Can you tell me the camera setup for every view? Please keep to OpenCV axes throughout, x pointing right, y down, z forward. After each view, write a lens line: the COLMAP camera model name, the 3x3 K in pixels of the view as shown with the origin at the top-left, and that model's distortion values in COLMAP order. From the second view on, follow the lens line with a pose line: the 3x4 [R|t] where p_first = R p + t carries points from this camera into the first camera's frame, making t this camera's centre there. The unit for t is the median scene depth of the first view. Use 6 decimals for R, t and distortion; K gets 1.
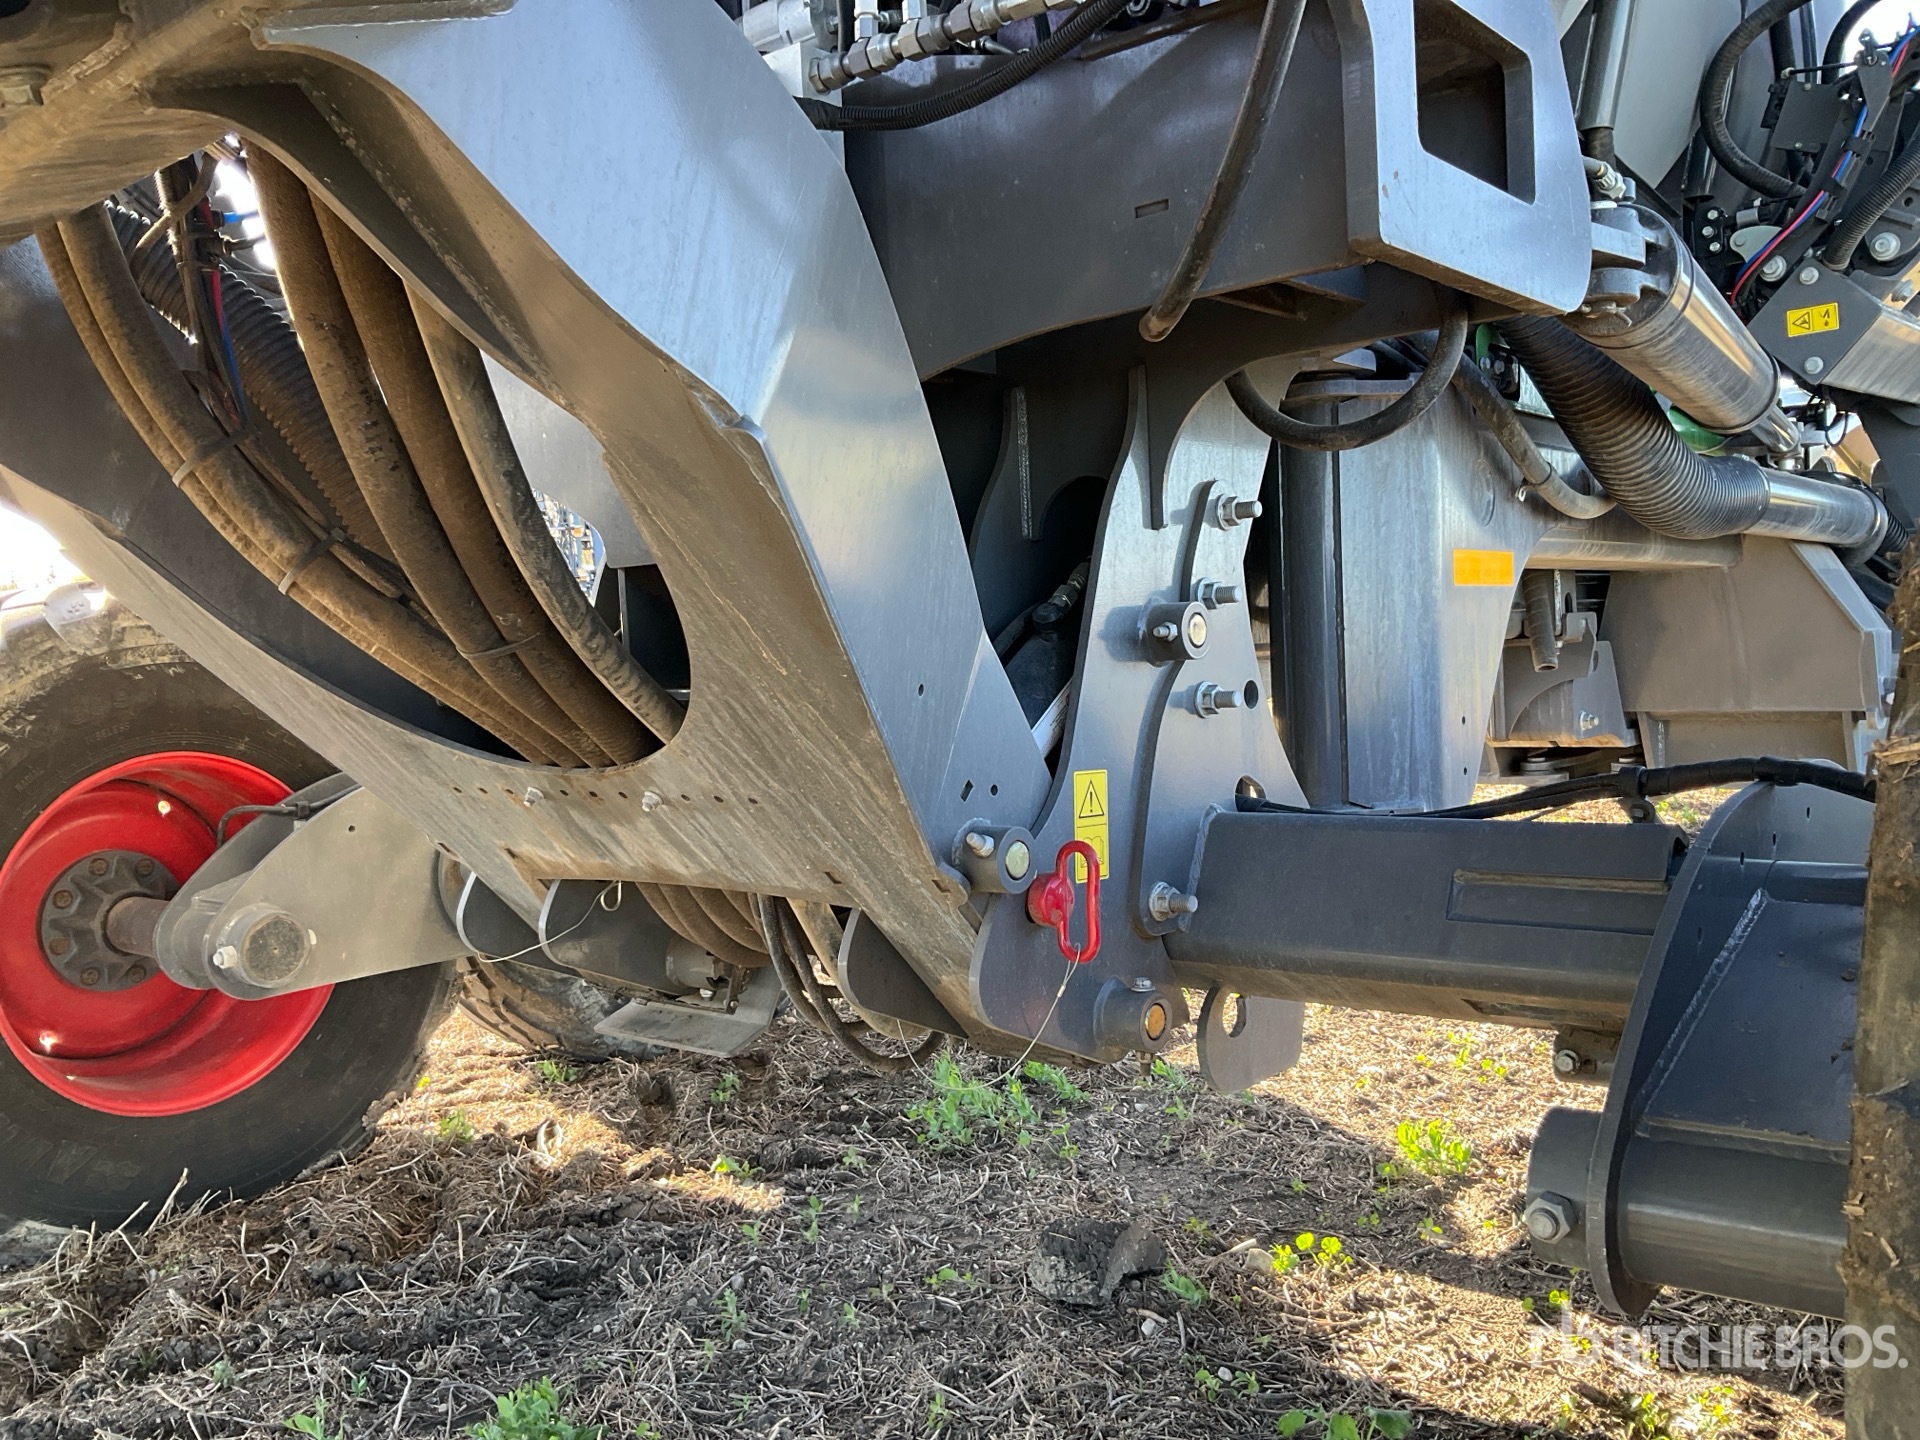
lens RADIAL K [[1587.4, 0, 960.0], [0, 1587.4, 720.0], [0, 0, 1]] dist [0.050298, -0.099598]
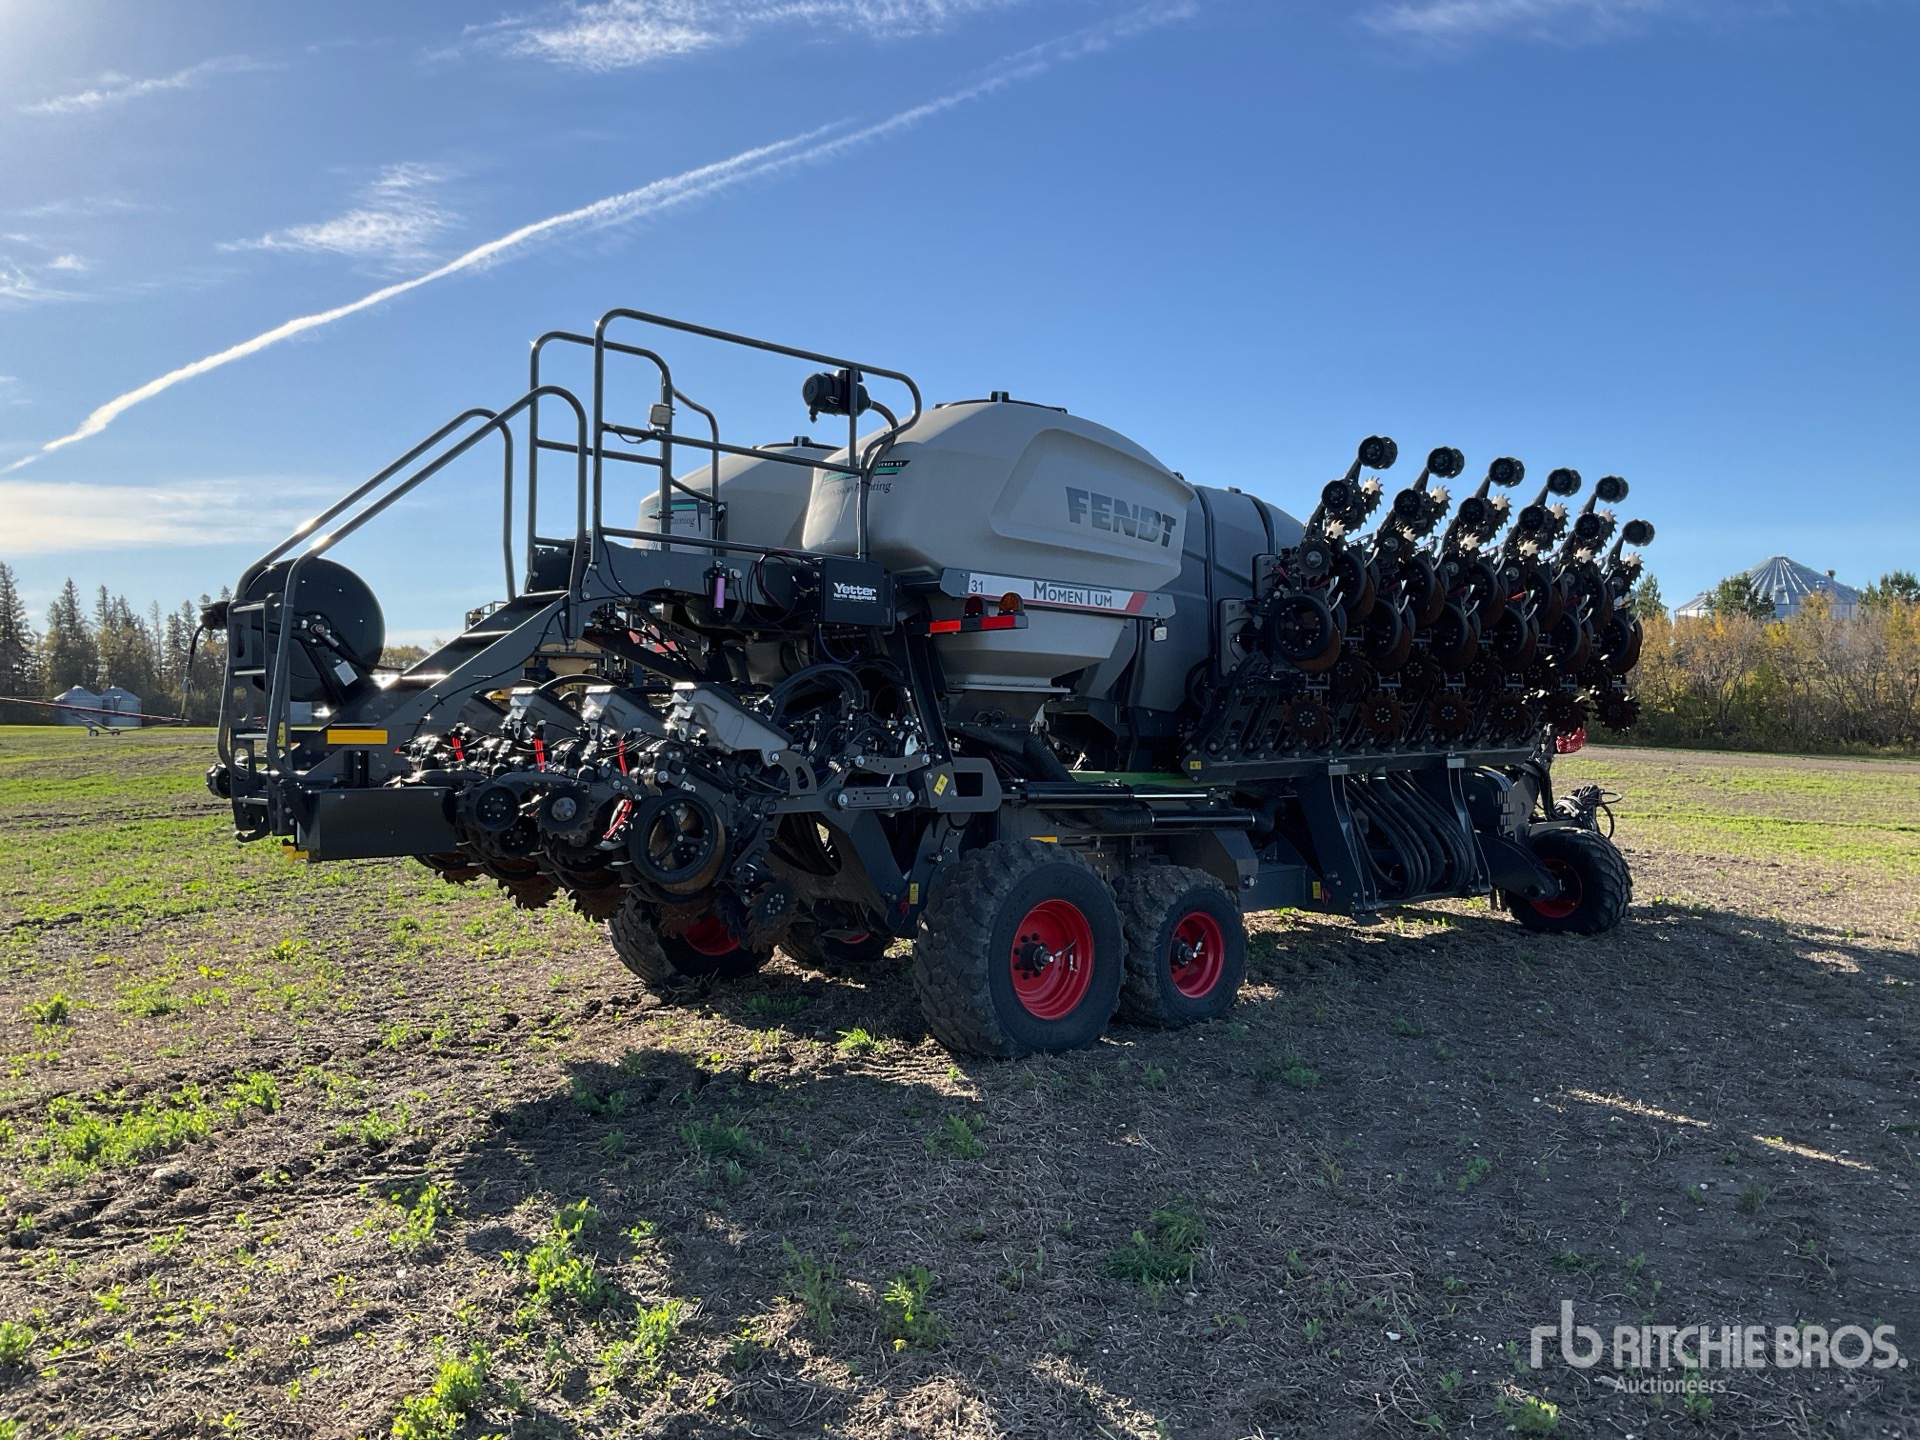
lens RADIAL K [[1587.4, 0, 960.0], [0, 1587.4, 720.0], [0, 0, 1]] dist [0.050298, -0.099598]
pose [[0.986641, 0.061066, -0.151031, 0.743643], [-0.070174, 0.995977, -0.055722, -0.169125], [0.147021, 0.065576, 0.986957, -3.179389]]
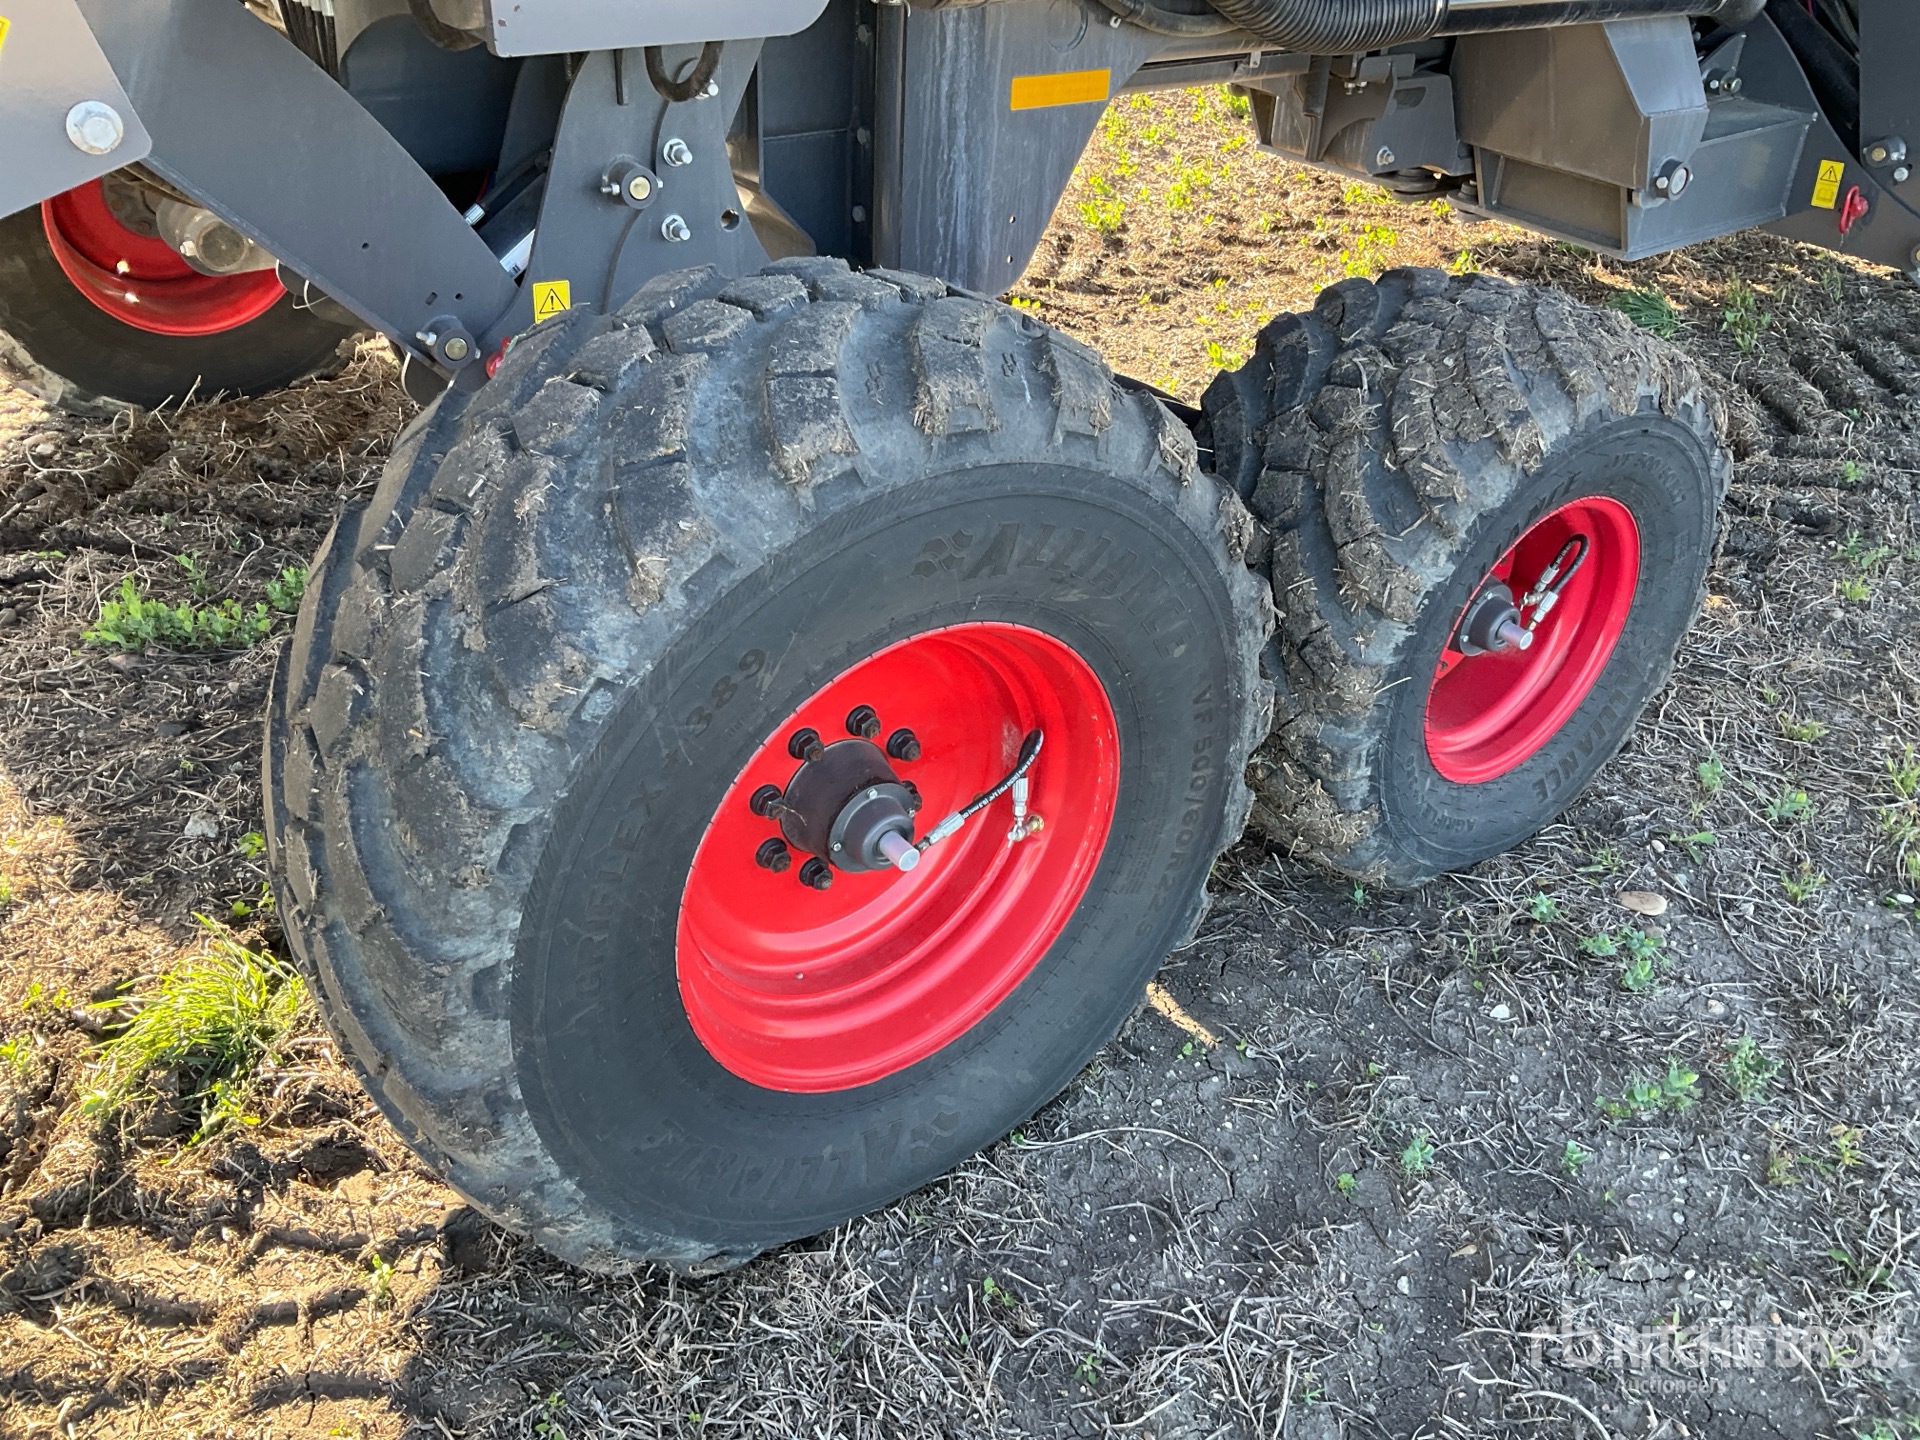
lens RADIAL K [[1587.4, 0, 960.0], [0, 1587.4, 720.0], [0, 0, 1]] dist [0.050298, -0.099598]
pose [[0.963820, 0.208135, -0.166528, 0.585317], [-0.096825, 0.855439, 0.508772, -0.309555], [0.248348, -0.474241, 0.844641, -0.288632]]
